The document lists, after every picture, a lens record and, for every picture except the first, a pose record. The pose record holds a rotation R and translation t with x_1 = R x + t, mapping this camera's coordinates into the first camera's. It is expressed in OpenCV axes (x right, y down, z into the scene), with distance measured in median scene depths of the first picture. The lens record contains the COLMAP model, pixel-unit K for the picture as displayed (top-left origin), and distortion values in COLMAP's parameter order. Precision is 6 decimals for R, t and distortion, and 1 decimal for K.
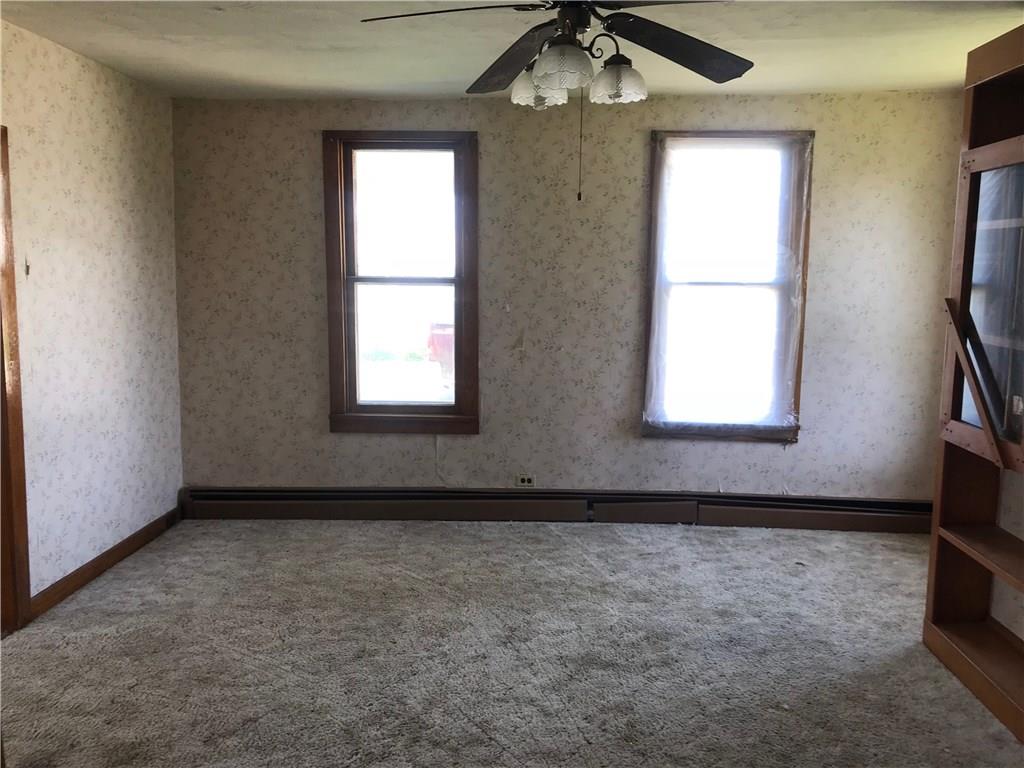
lens RADIAL K [[836.8, 0, 513.4], [0, 836.8, 371.7], [0, 0, 1]] dist [0.074333, -0.068830]
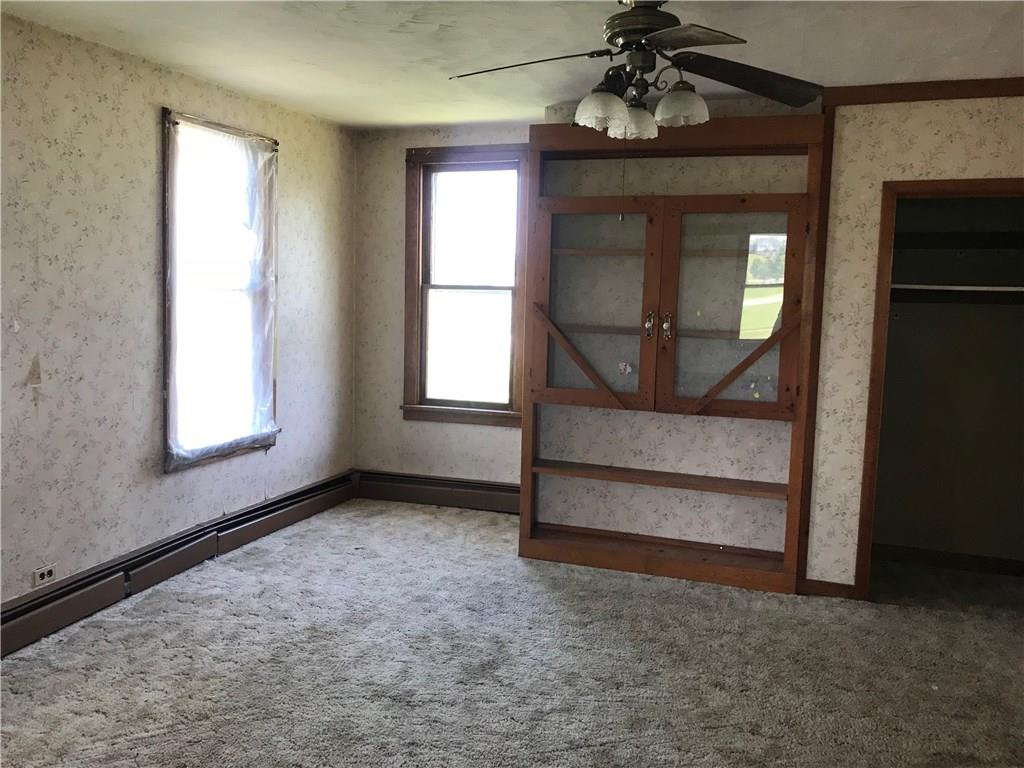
lens RADIAL K [[837.3, 0, 514.4], [0, 837.3, 363.8], [0, 0, 1]] dist [0.033933, 0.005801]
pose [[0.288724, -0.092769, 0.952907, -0.563232], [0.096377, 0.993055, 0.067476, -0.056560], [-0.952549, 0.072356, 0.295660, 0.442295]]
